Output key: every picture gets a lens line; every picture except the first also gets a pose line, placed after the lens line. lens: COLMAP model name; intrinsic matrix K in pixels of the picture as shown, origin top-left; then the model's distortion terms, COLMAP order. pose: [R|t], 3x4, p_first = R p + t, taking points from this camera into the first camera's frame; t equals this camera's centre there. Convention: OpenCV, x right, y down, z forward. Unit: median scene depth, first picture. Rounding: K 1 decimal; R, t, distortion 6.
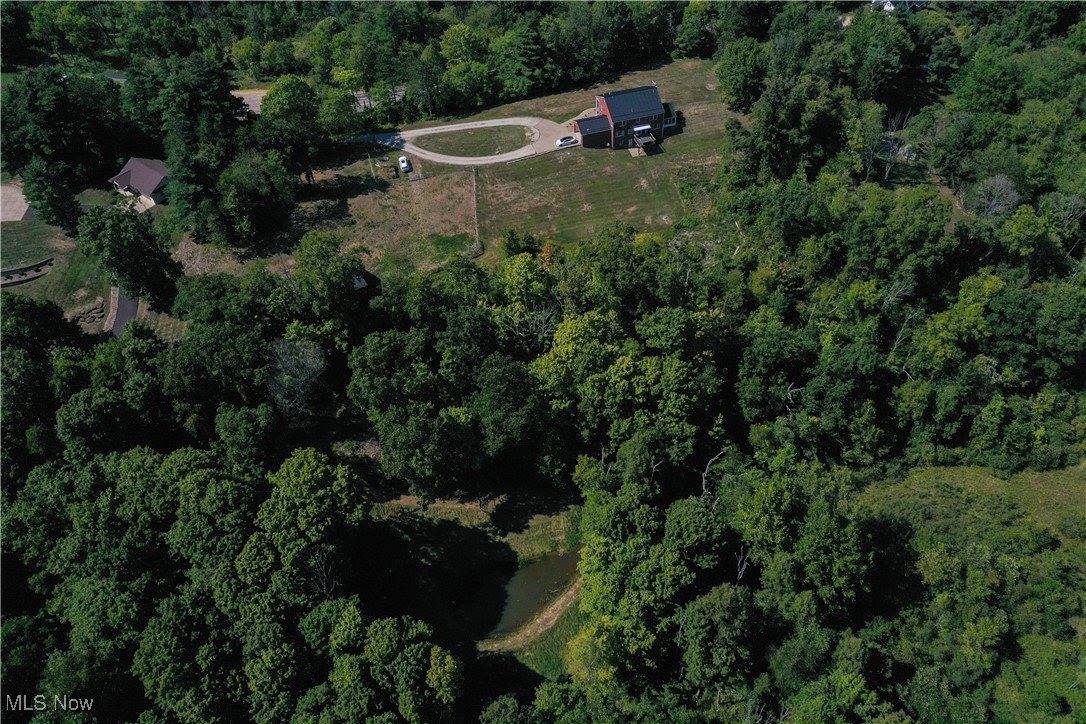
lens RADIAL K [[860.6, 0, 543.0], [0, 860.6, 362.0], [0, 0, 1]] dist [-0.008921, 0.006906]
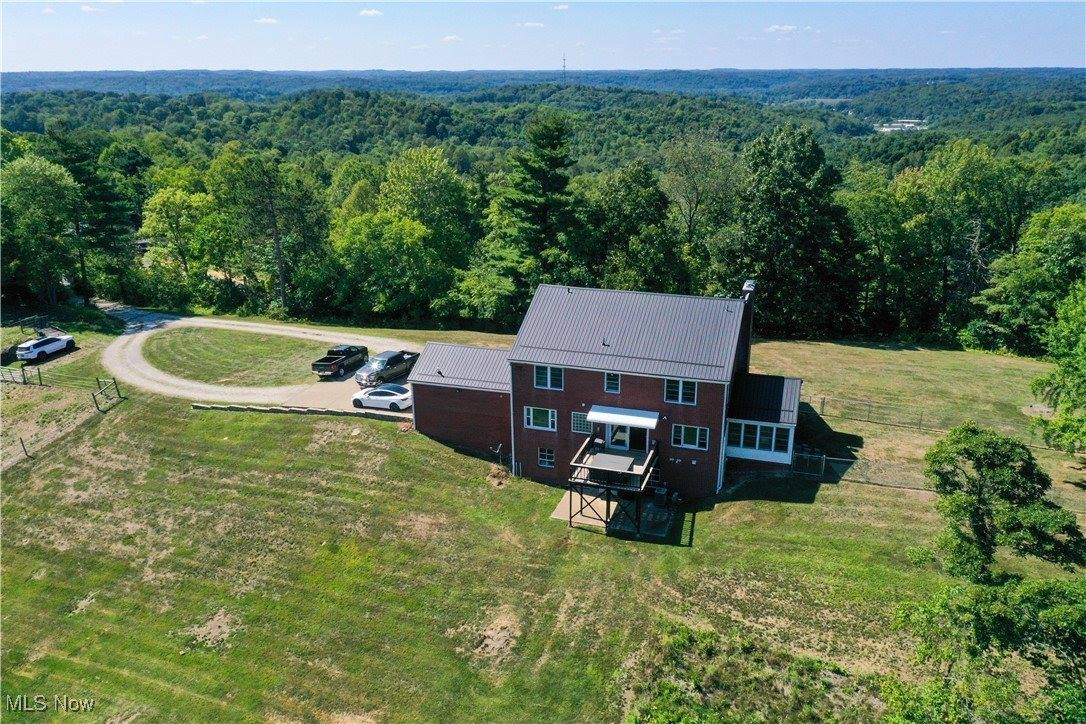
lens RADIAL K [[860.6, 0, 543.0], [0, 860.6, 362.0], [0, 0, 1]] dist [-0.008921, 0.006906]
pose [[0.822596, 0.212774, -0.527317, 0.220264], [-0.433324, 0.835038, -0.339031, -0.191903], [0.368193, 0.507384, 0.779099, 0.788061]]
